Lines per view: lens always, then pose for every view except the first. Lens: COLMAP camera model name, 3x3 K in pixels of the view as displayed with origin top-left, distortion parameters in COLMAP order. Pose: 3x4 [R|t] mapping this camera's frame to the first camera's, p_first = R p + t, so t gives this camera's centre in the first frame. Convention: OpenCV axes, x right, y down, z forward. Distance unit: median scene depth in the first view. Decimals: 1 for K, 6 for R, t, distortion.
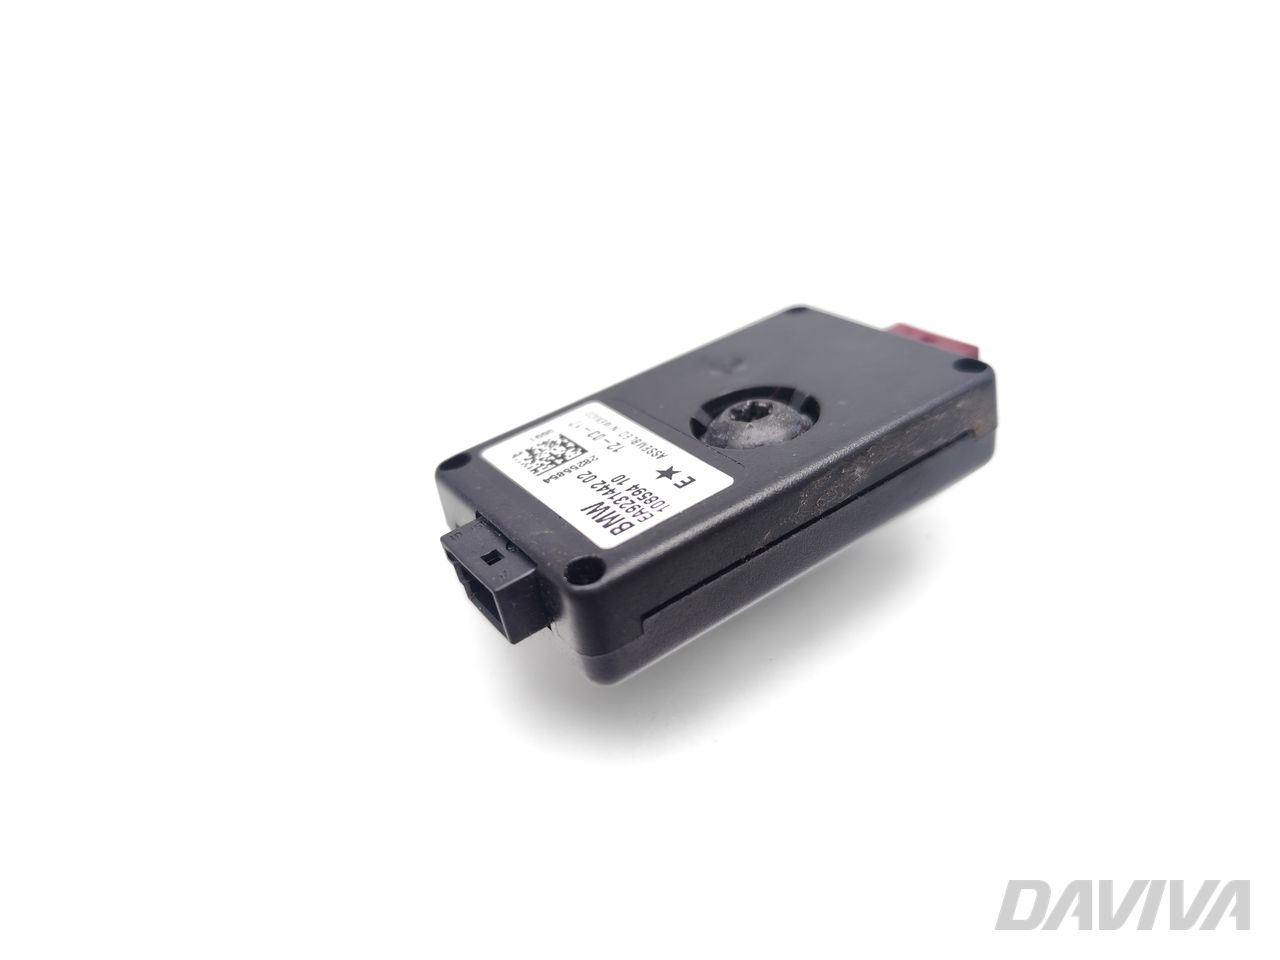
lens RADIAL K [[985.5, 0, 640.0], [0, 985.5, 480.0], [0, 0, 1]] dist [0.003850, 0.000013]
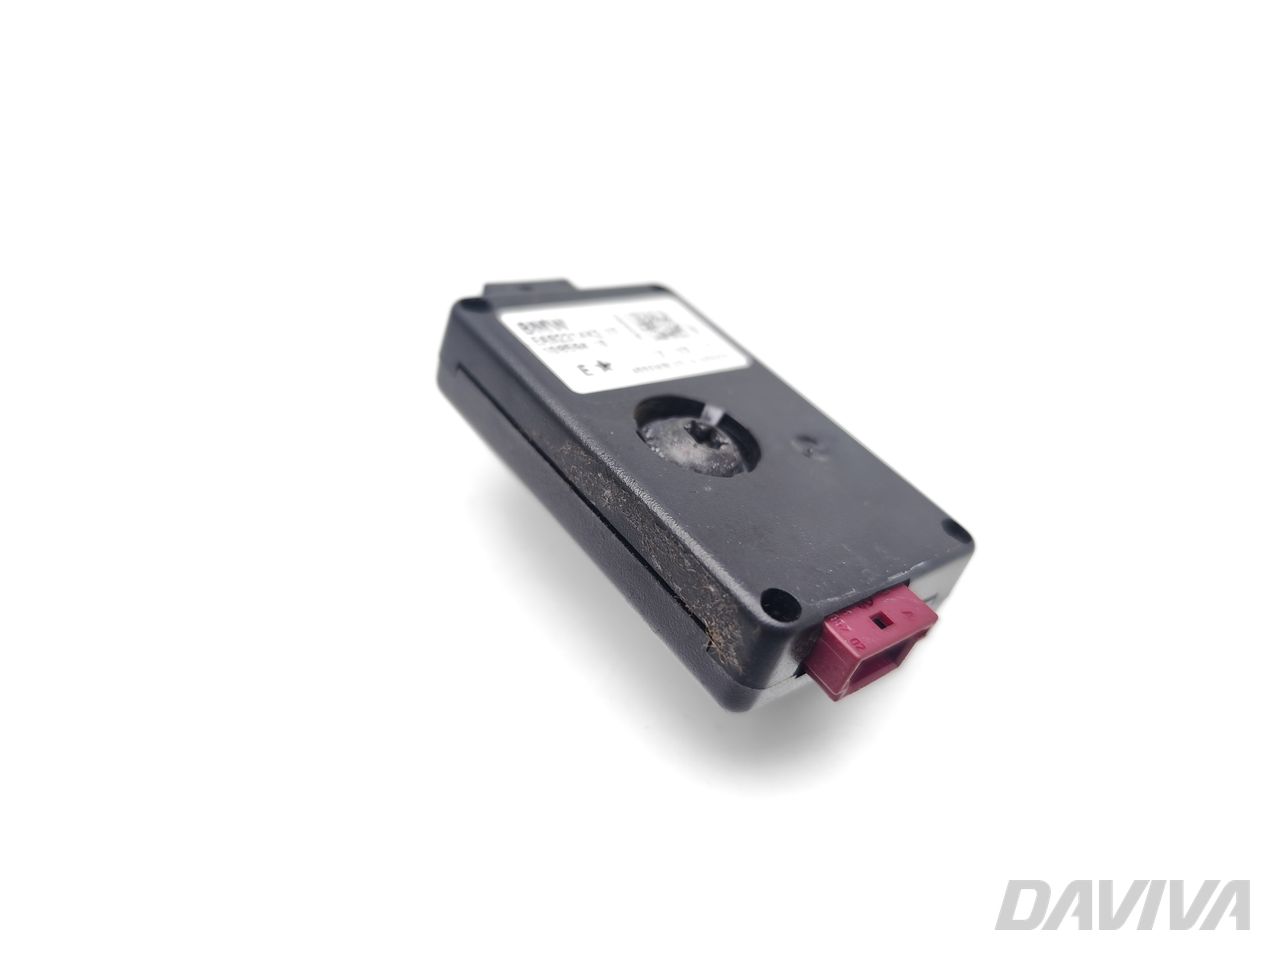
lens RADIAL K [[985.5, 0, 640.0], [0, 985.5, 480.0], [0, 0, 1]] dist [0.003850, 0.000013]
pose [[0.016786, 0.692591, -0.721136, 0.809856], [-0.749032, 0.486469, 0.449777, -0.417388], [0.662321, 0.532604, 0.526939, 0.505842]]
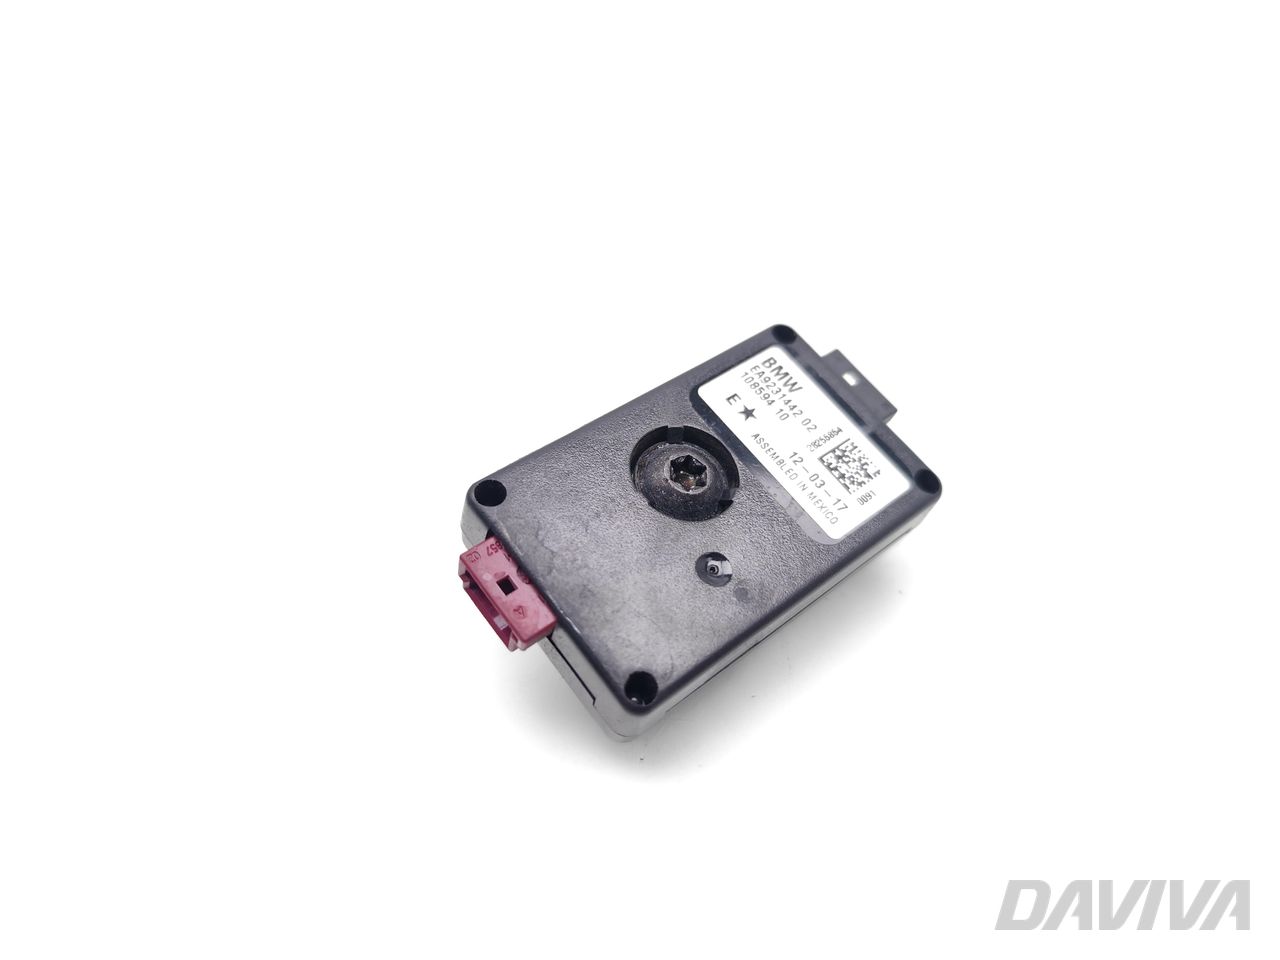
lens RADIAL K [[985.5, 0, 640.0], [0, 985.5, 480.0], [0, 0, 1]] dist [0.003850, 0.000013]
pose [[-0.994225, 0.055211, -0.092019, 0.275640], [-0.091571, 0.010581, 0.995742, -1.207605], [0.055950, 0.998419, -0.005464, 1.019265]]
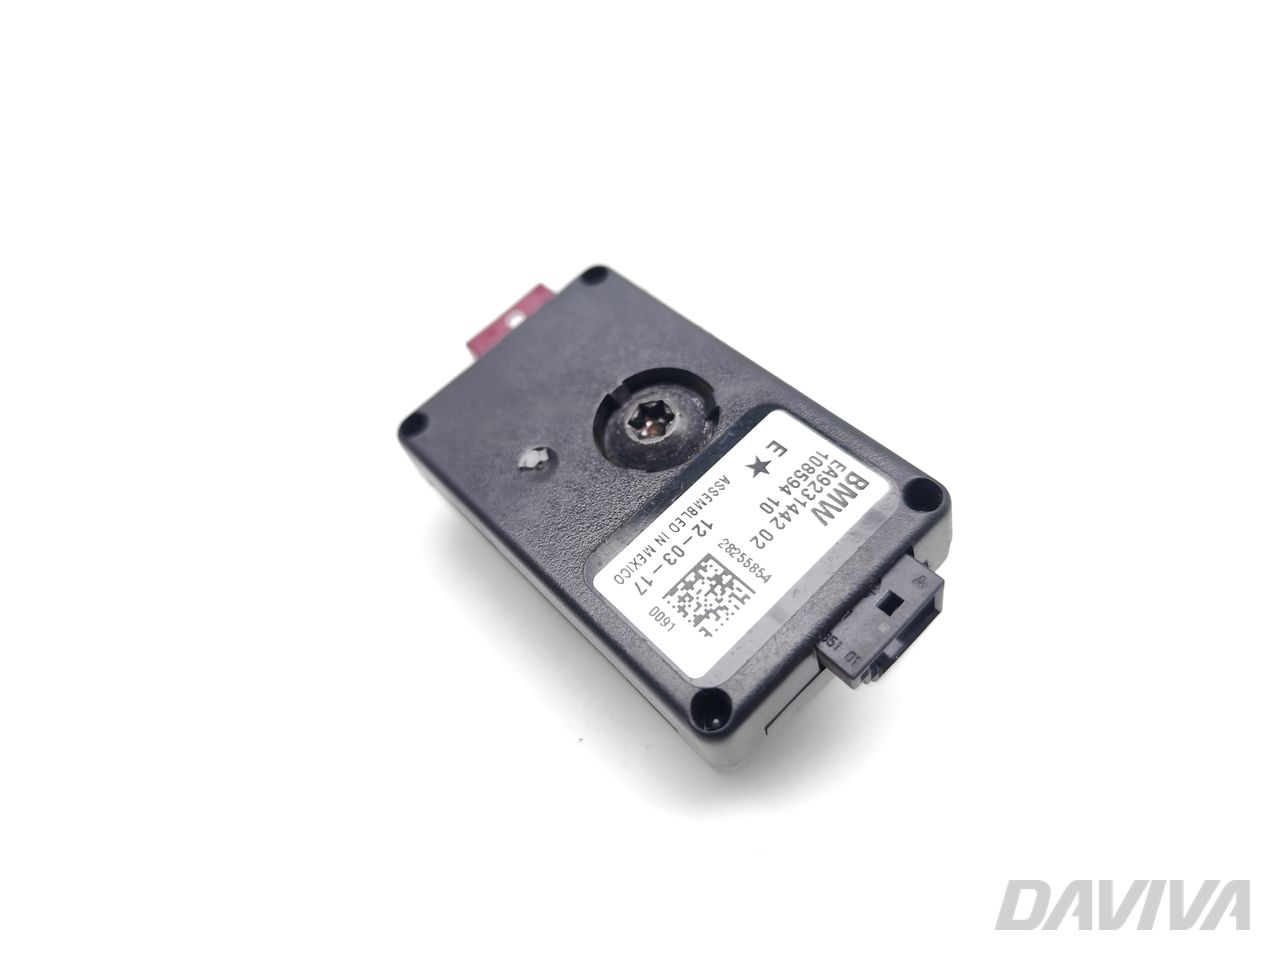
lens RADIAL K [[985.5, 0, 640.0], [0, 985.5, 480.0], [0, 0, 1]] dist [0.003850, 0.000013]
pose [[-0.089460, -0.701493, 0.707039, -0.637235], [0.727788, 0.438584, 0.527228, -0.579546], [-0.679943, 0.561740, 0.471302, 0.578921]]
